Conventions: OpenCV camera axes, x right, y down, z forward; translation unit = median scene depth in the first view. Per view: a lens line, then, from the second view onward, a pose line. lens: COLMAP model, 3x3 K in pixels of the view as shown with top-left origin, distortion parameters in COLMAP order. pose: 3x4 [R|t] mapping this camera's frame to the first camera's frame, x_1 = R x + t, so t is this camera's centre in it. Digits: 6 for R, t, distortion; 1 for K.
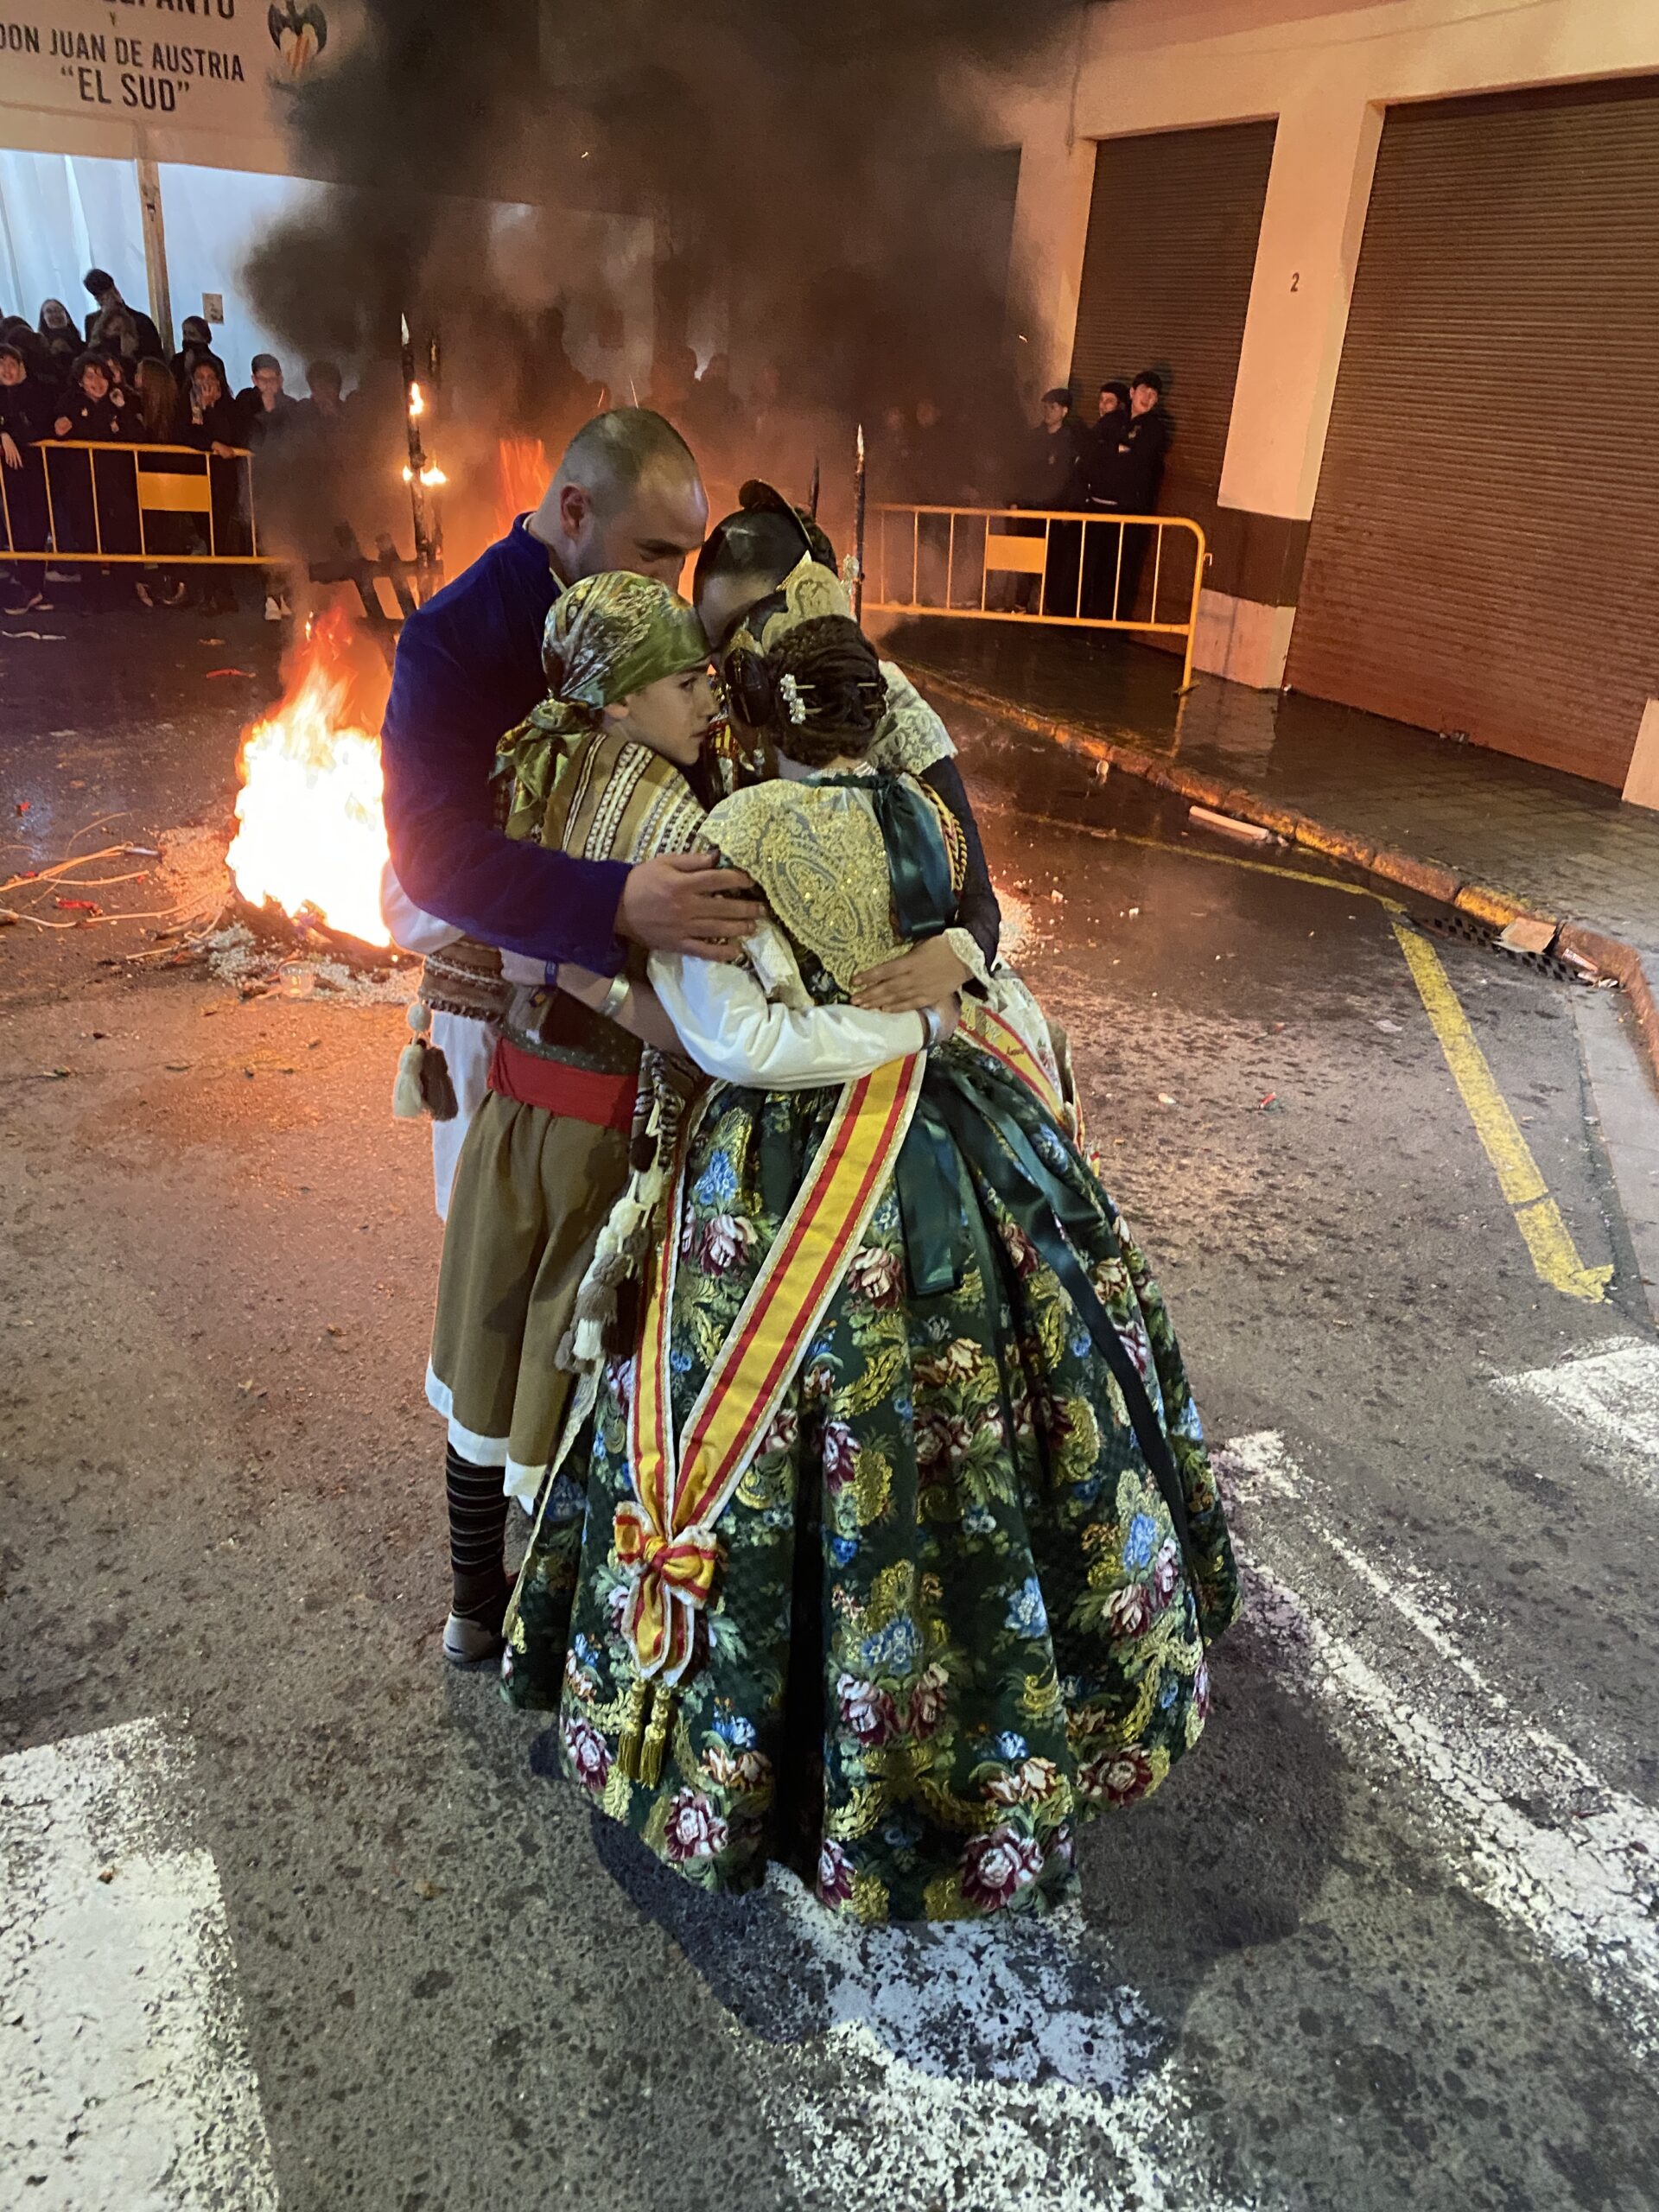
lens RADIAL K [[1679.3, 0, 863.5], [0, 1679.3, 1135.5], [0, 0, 1]] dist [0.018697, -0.020343]
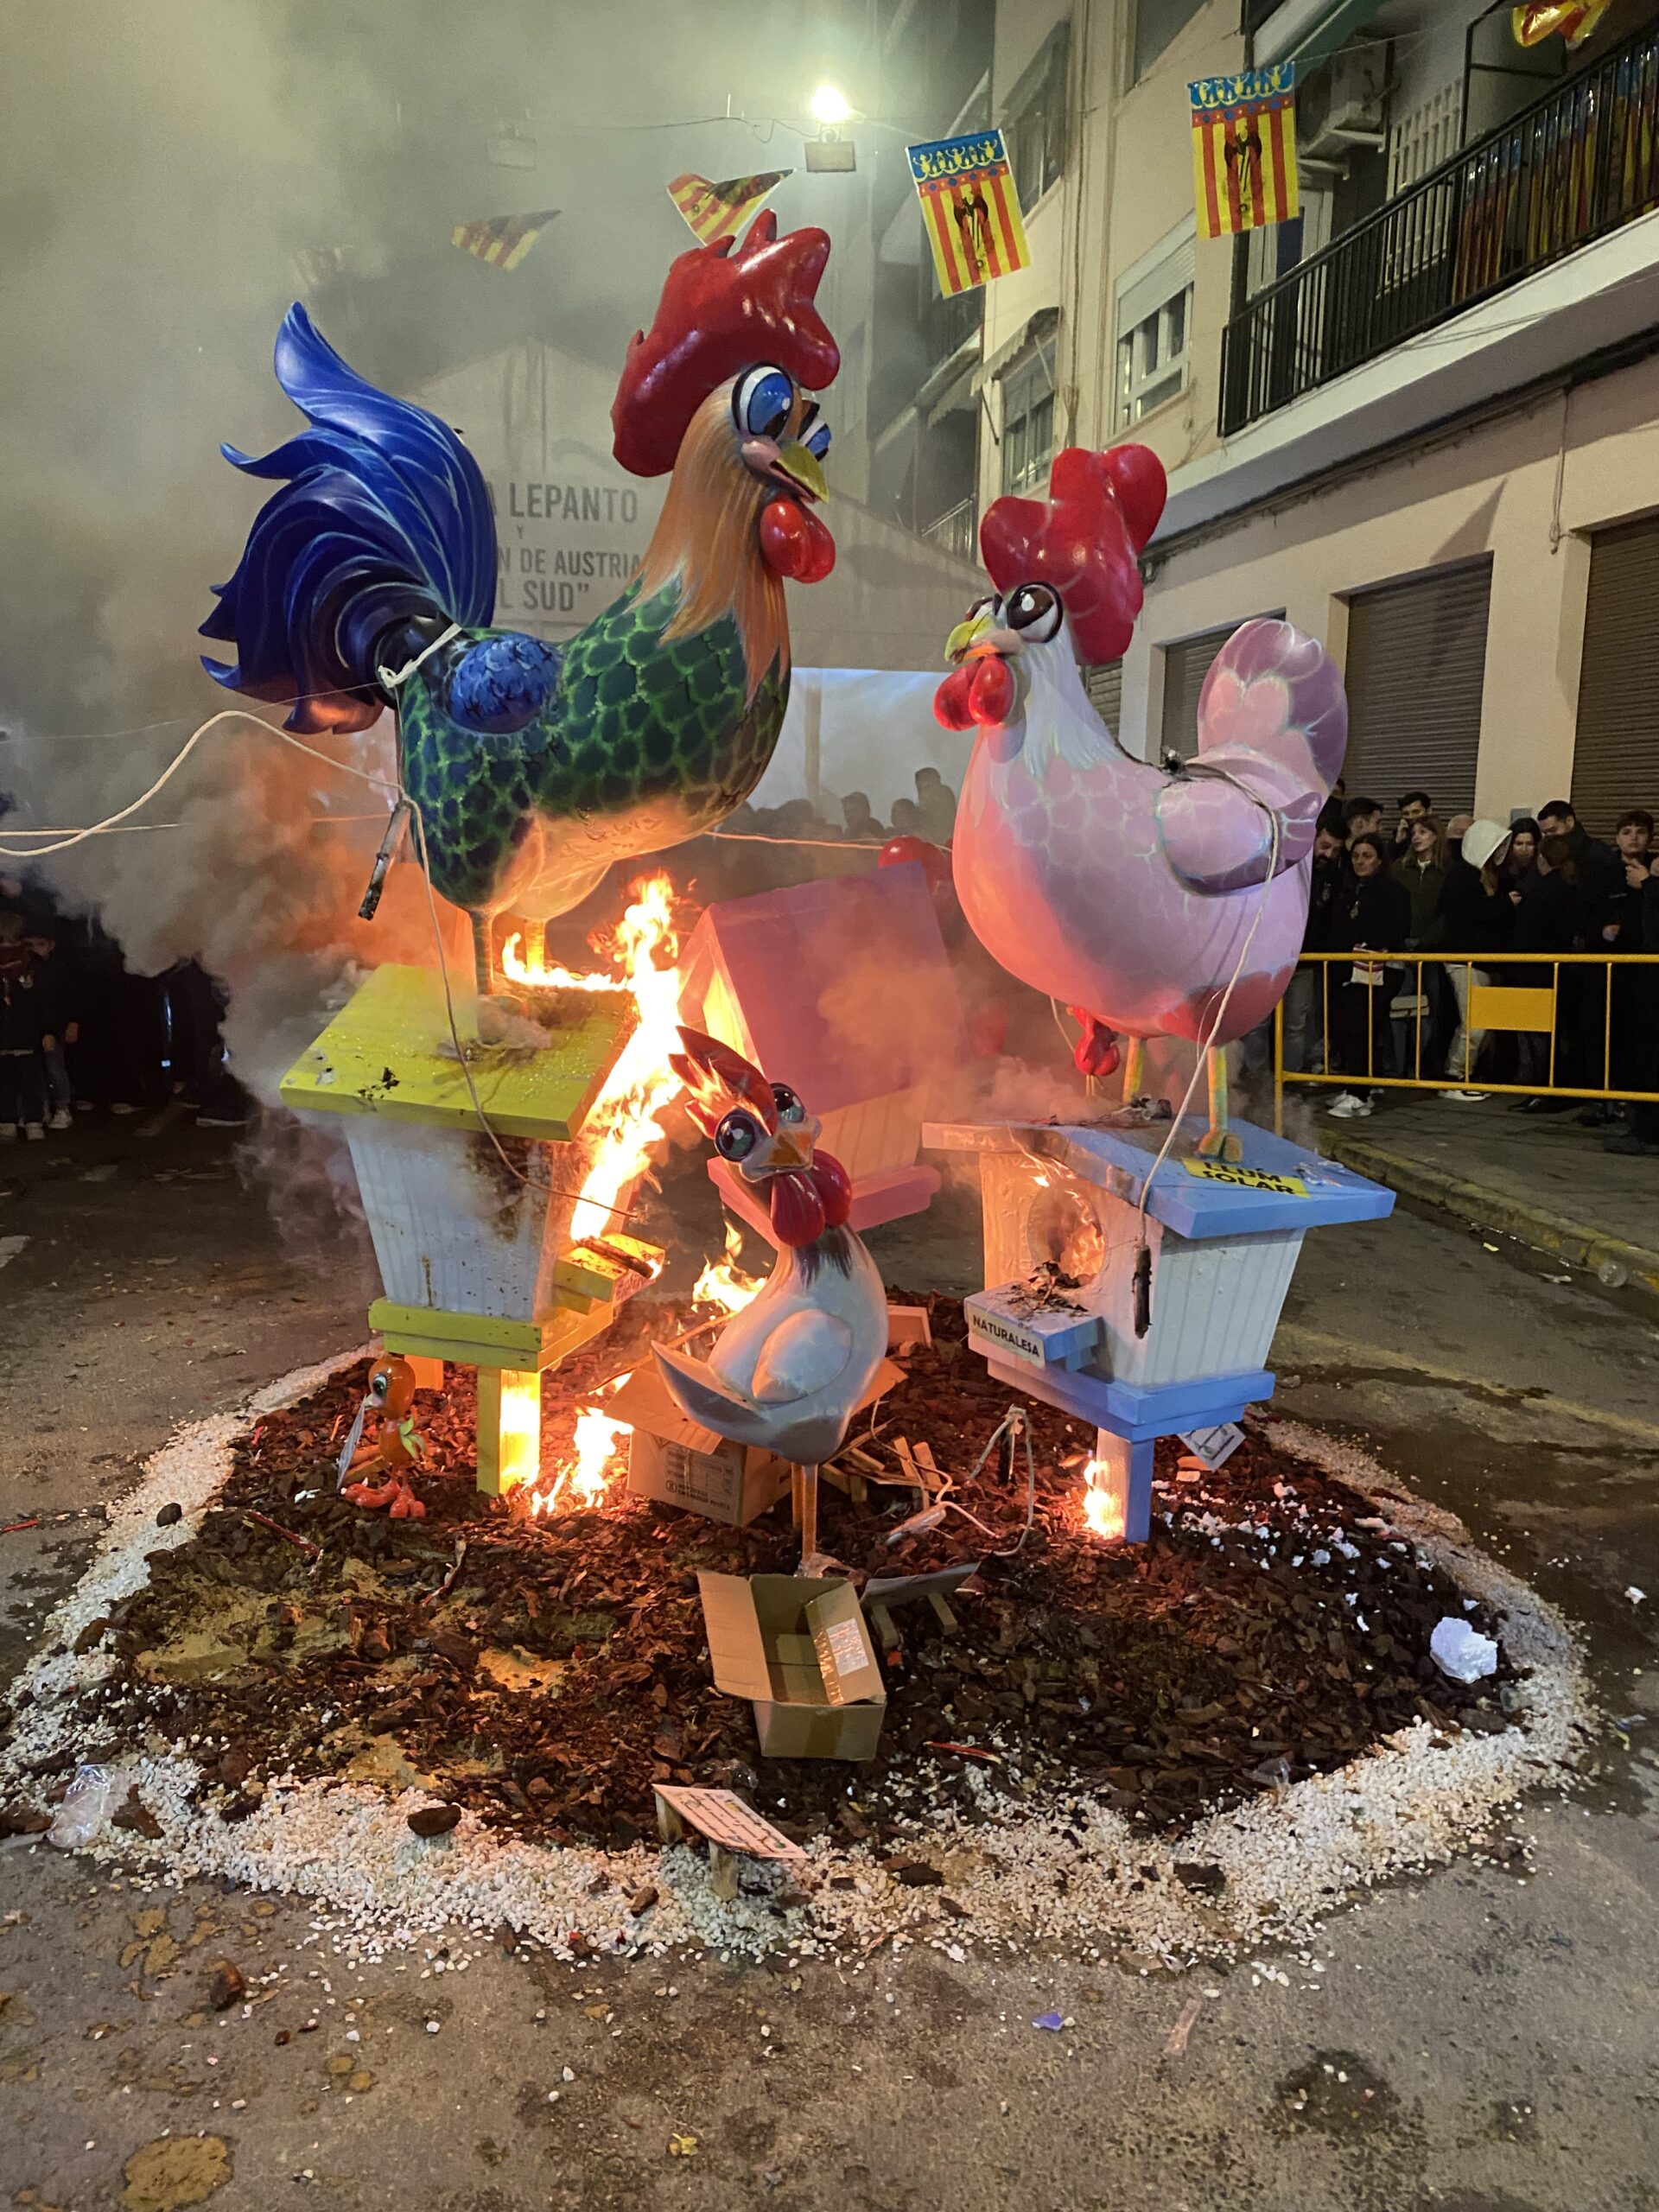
lens RADIAL K [[1693.5, 0, 823.6], [0, 1693.5, 1084.2], [0, 0, 1]] dist [0.004821, 0.001226]
pose [[0.957030, -0.015285, -0.289584, 0.023224], [-0.070465, 0.956422, -0.283357, -0.111924], [0.281296, 0.291587, 0.914248, 0.336632]]
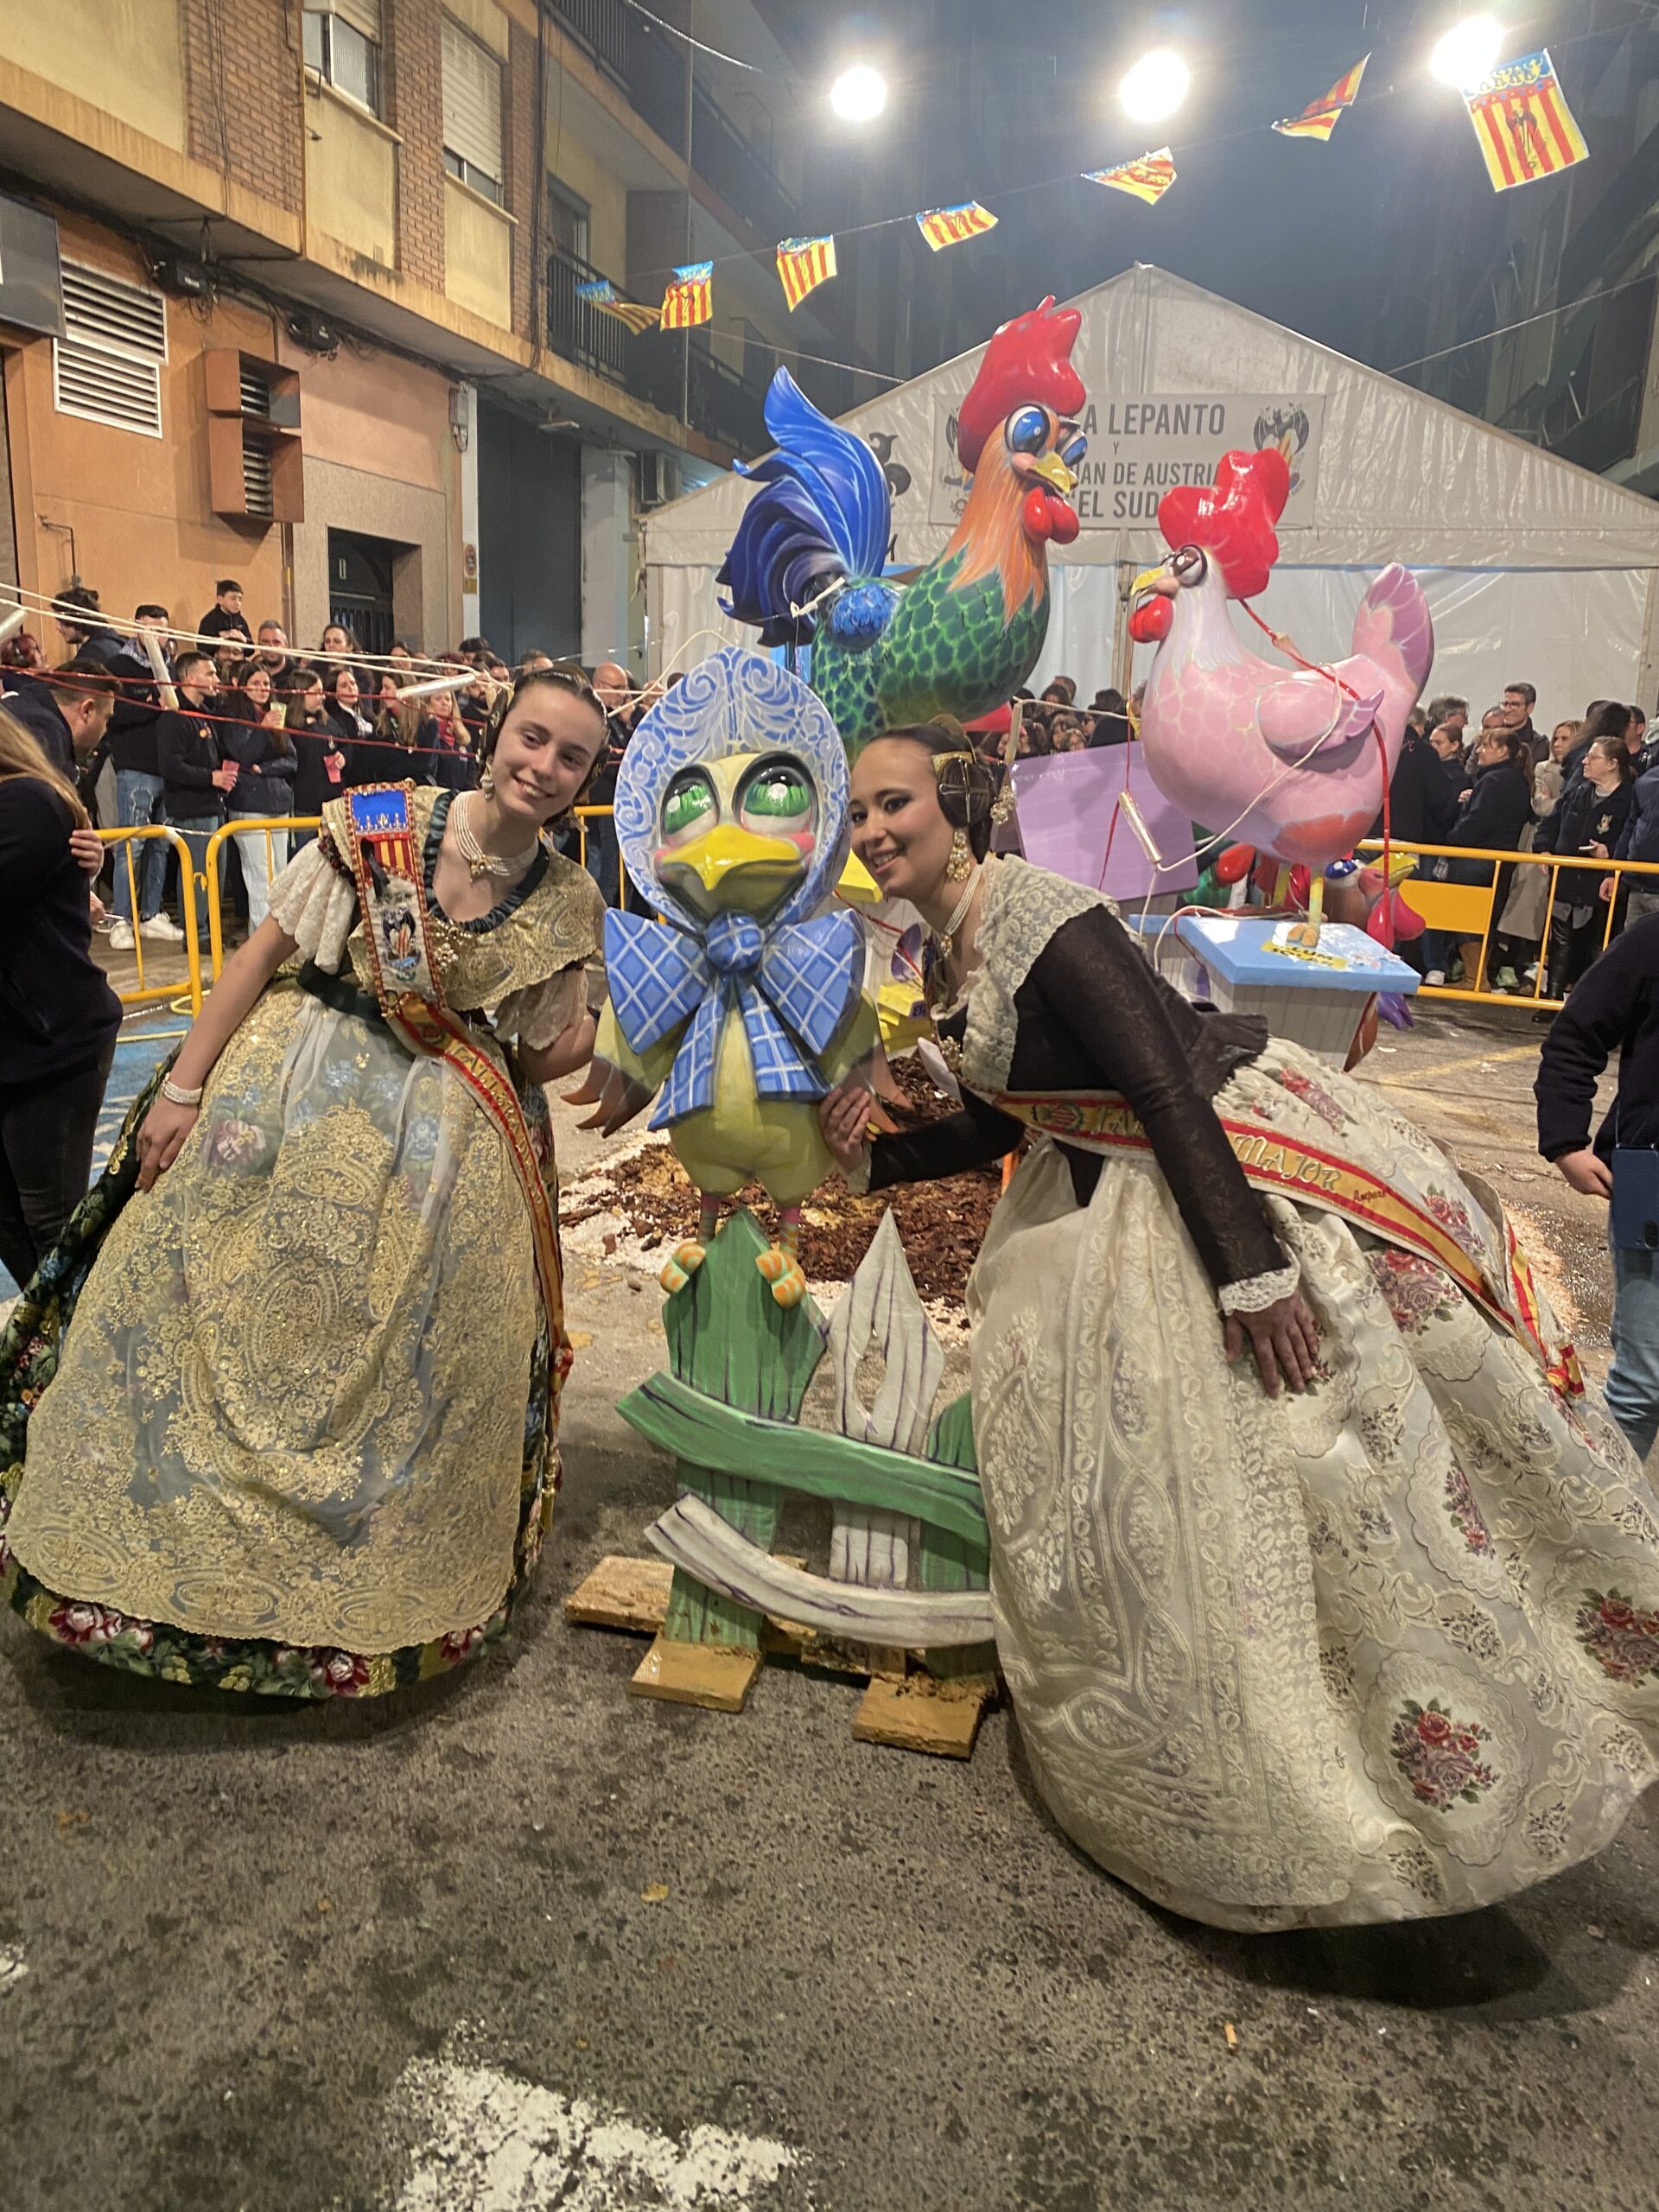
lens RADIAL K [[1677.3, 0, 826.0], [0, 1677.3, 1072.9], [0, 0, 1]] dist [0.040387, -0.038621]
pose [[0.768909, 0.089377, -0.633080, 0.248108], [-0.245600, 0.955501, -0.163398, -0.036410], [0.590305, 0.281122, 0.756645, 0.210332]]
